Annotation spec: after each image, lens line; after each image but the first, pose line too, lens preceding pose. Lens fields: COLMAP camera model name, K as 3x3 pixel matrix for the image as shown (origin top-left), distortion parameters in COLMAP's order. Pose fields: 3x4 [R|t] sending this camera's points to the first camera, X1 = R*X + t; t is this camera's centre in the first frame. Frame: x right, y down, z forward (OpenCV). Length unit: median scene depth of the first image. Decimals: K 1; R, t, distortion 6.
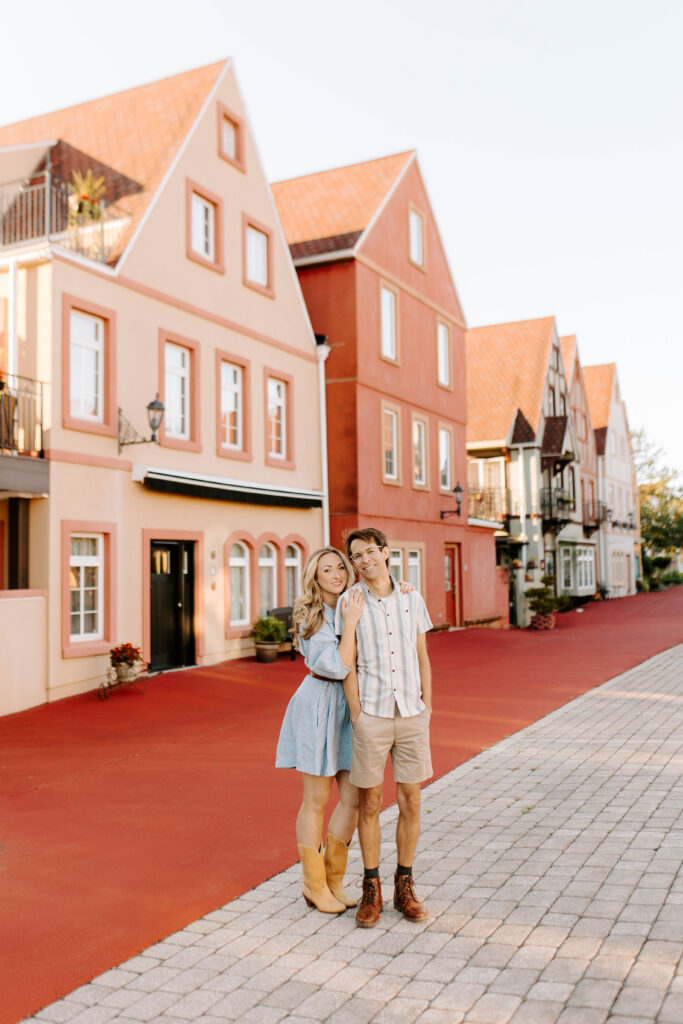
lens RADIAL K [[958.8, 0, 348.5], [0, 958.8, 509.9], [0, 0, 1]] dist [-0.011049, 0.010589]
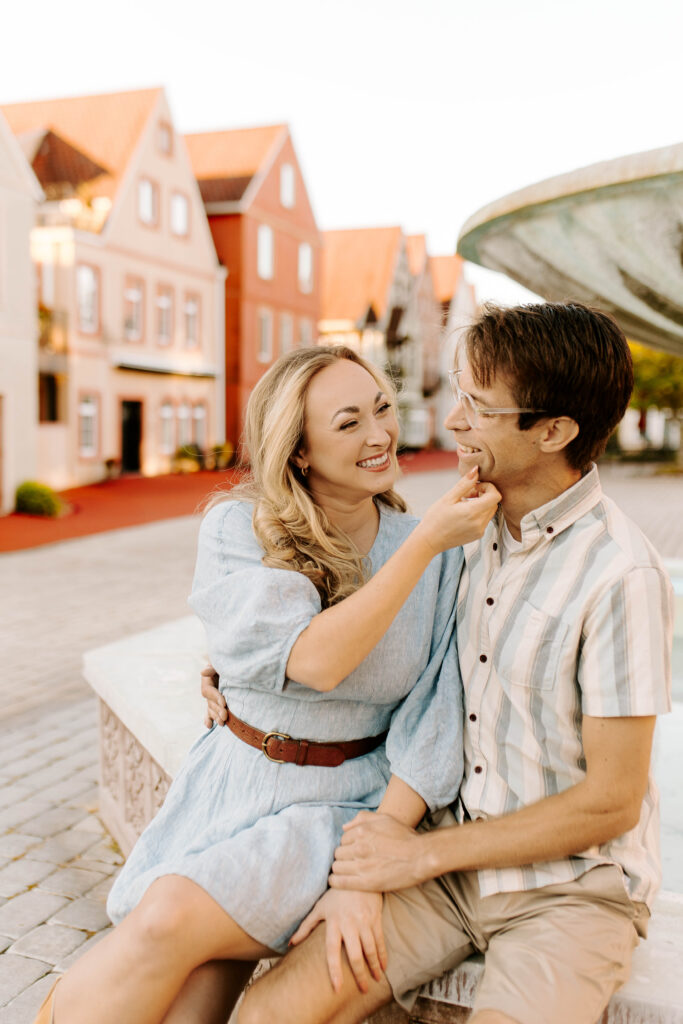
lens RADIAL K [[1015.2, 0, 341.5], [0, 1015.2, 512.0], [0, 0, 1]] dist [-0.001108, 0.005363]
pose [[0.994126, 0.022968, 0.105759, 0.001434], [-0.038780, 0.987928, 0.149979, -0.036818], [-0.101038, -0.153200, 0.983016, -0.561465]]
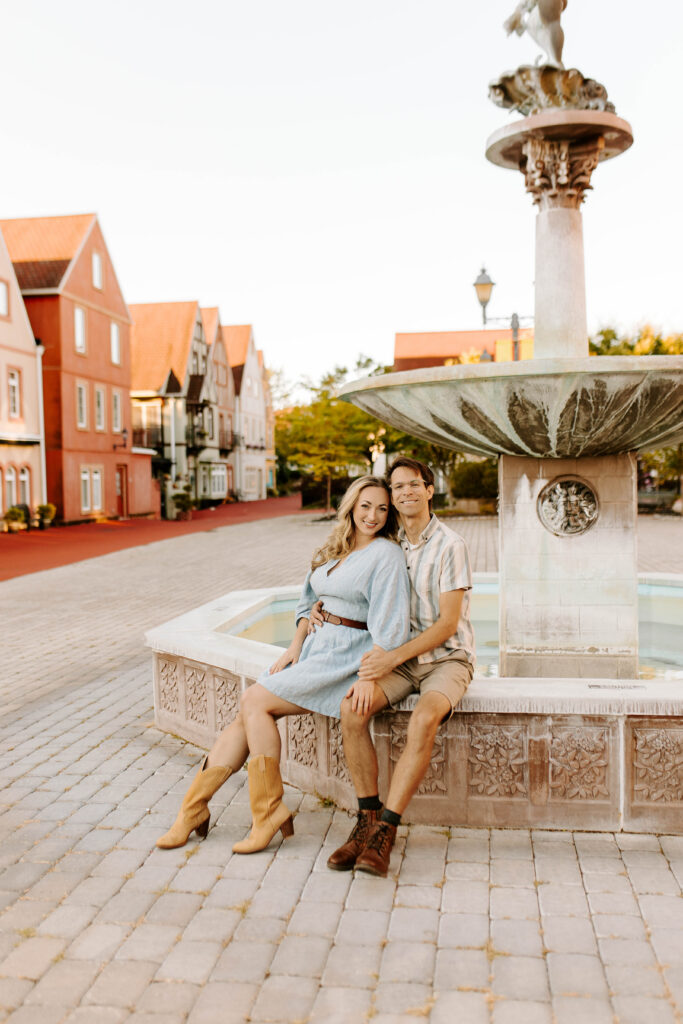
lens RADIAL K [[964.2, 0, 337.3], [0, 964.2, 514.3], [0, 0, 1]] dist [-0.006050, -0.000184]
pose [[0.950712, -0.009356, 0.309935, -0.049240], [-0.021595, 0.995120, 0.096283, -0.047425], [-0.309323, -0.098230, 0.945870, -0.659356]]
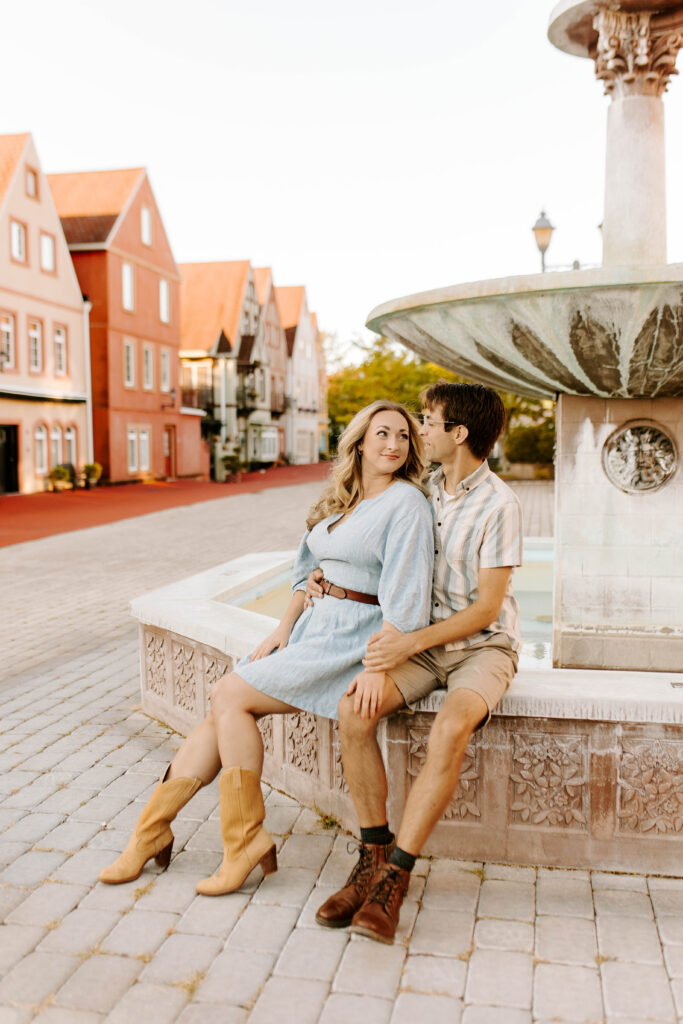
lens RADIAL K [[958.8, 0, 348.5], [0, 958.8, 509.9], [0, 0, 1]] dist [-0.011049, 0.010589]
pose [[0.963788, -0.005181, 0.266621, -0.029445], [-0.030187, 0.991265, 0.128383, -0.039743], [-0.264957, -0.131782, 0.955213, -0.621372]]
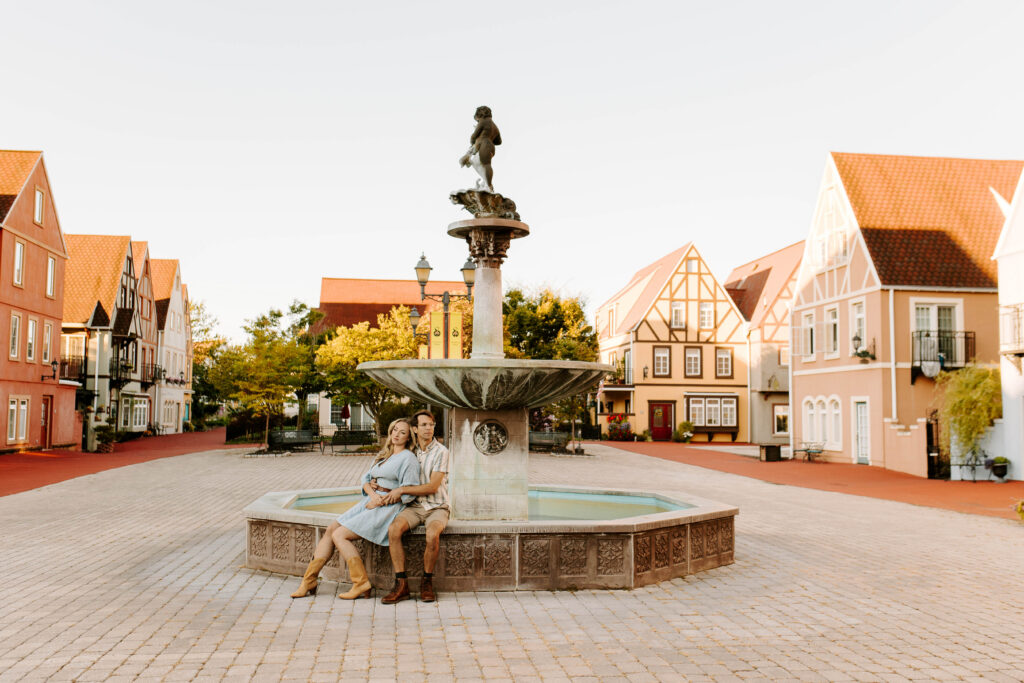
lens RADIAL K [[974.1, 0, 512.0], [0, 974.1, 341.5], [0, 0, 1]] dist [0.012468, -0.003416]
pose [[0.832213, 0.066921, 0.550403, -0.157850], [-0.061024, 0.997714, -0.029038, -0.058377], [-0.551088, -0.009422, 0.834394, -0.822170]]
